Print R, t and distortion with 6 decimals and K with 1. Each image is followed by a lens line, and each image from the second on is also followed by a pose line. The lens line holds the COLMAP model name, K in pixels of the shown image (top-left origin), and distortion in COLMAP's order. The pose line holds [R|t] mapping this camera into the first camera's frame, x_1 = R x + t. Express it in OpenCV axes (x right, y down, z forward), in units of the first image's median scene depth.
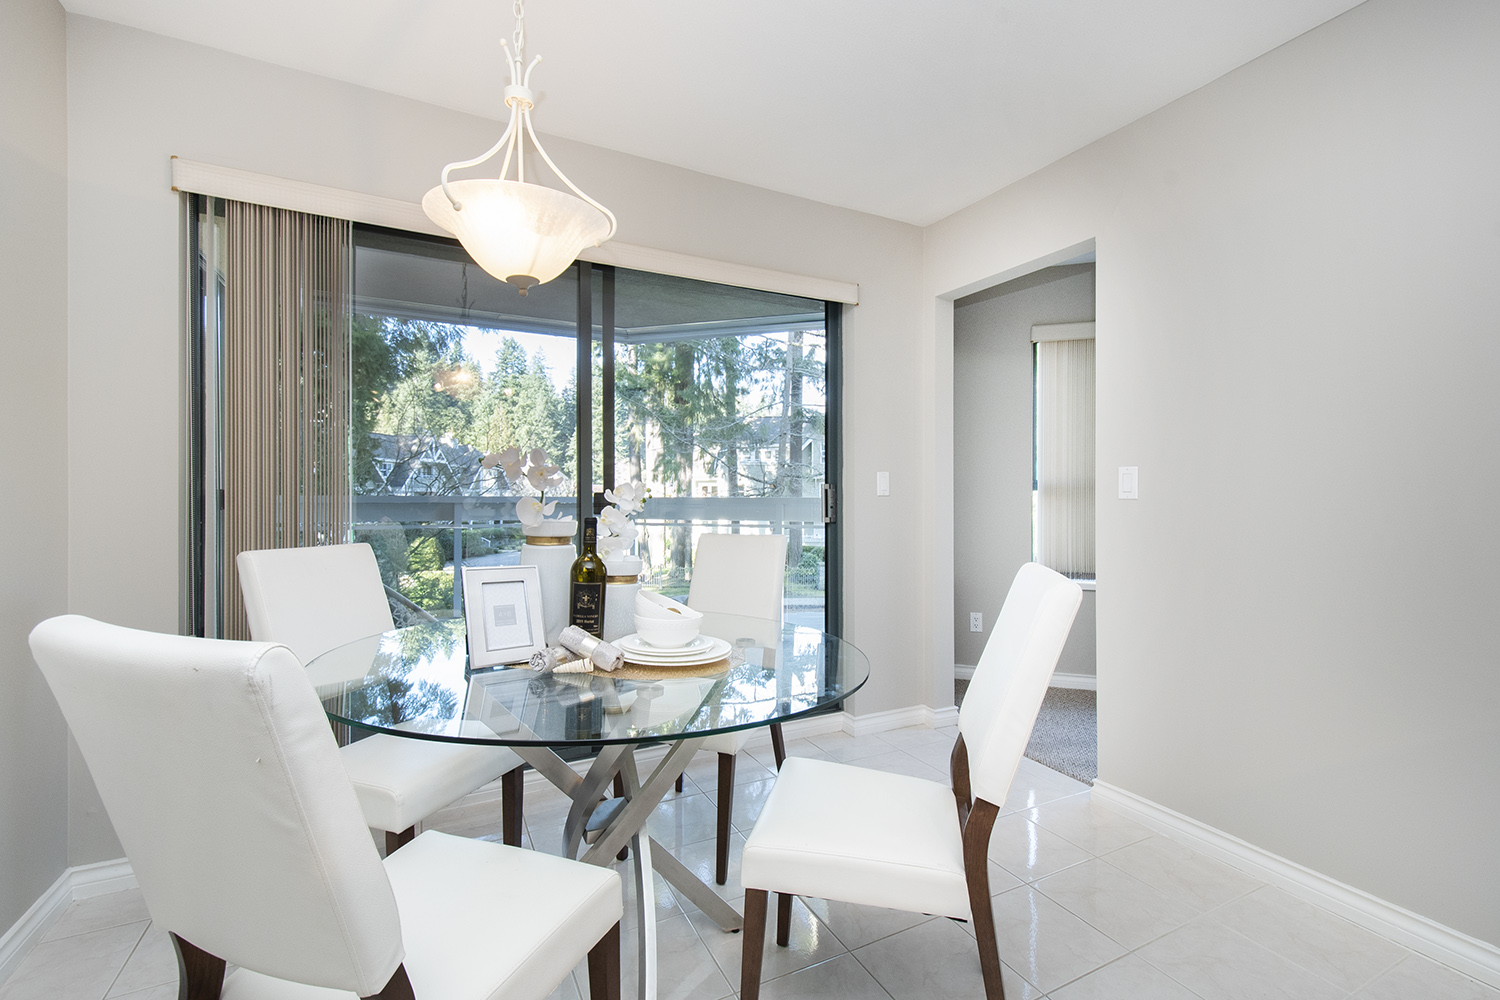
lens RADIAL K [[675.7, 0, 747.8], [0, 675.7, 502.8], [0, 0, 1]] dist [0.014318, -0.004256]
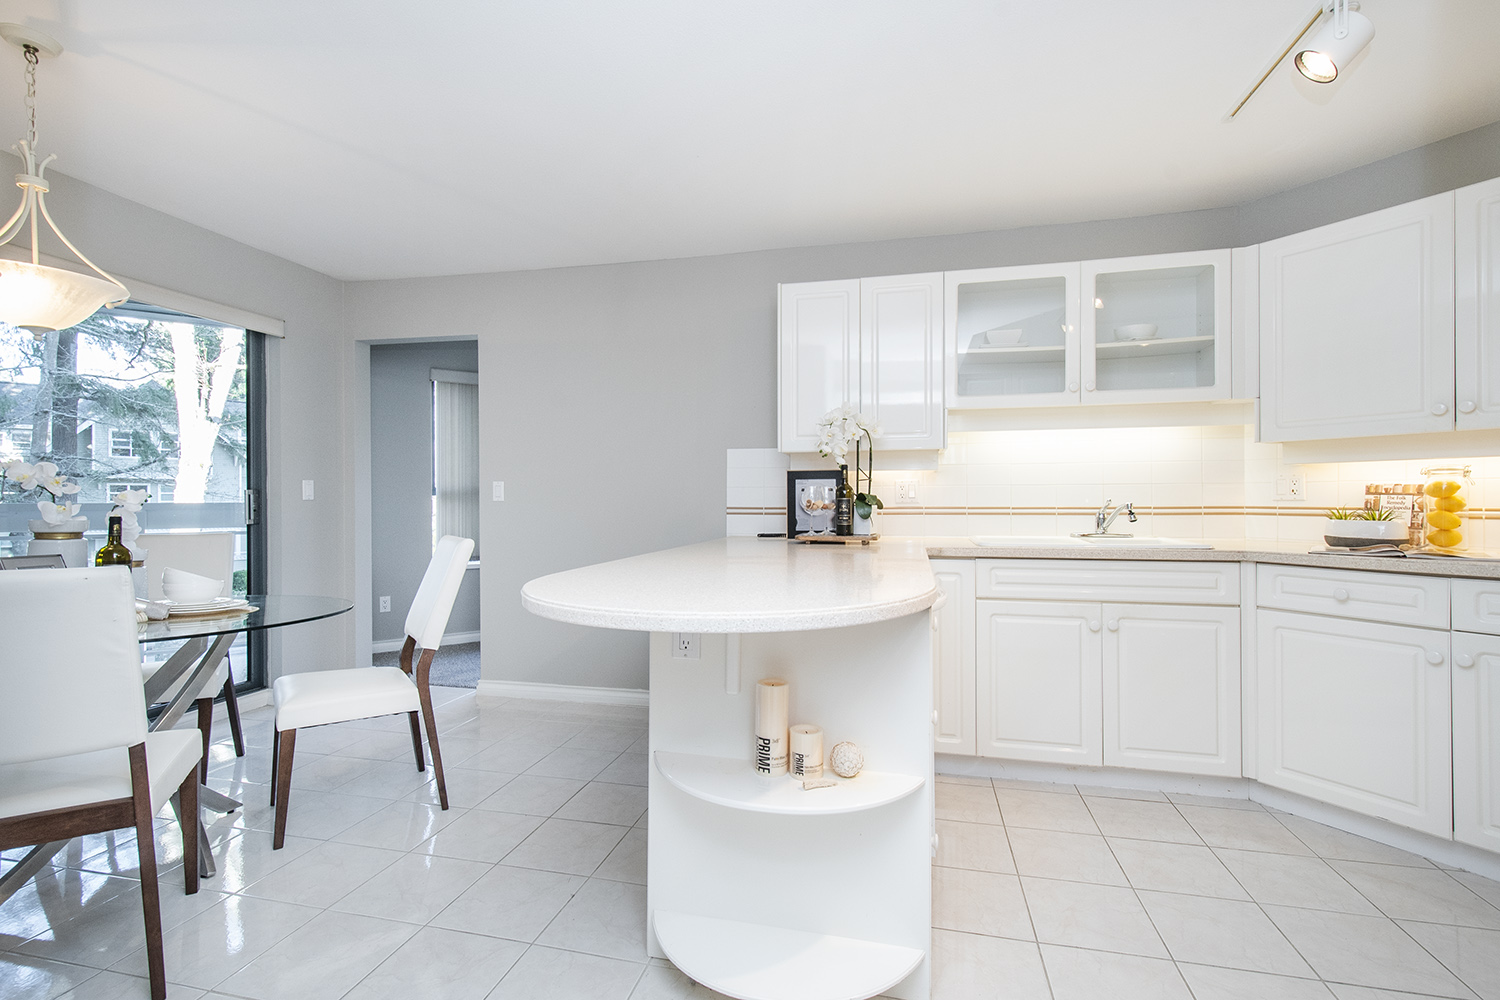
lens RADIAL K [[675.7, 0, 754.7], [0, 675.7, 491.5], [0, 0, 1]] dist [0.014318, -0.004256]
pose [[0.651906, 0.004783, 0.758284, -0.192299], [0.012381, 0.999780, -0.016950, 0.004250], [-0.758198, 0.020438, 0.651704, -0.373242]]
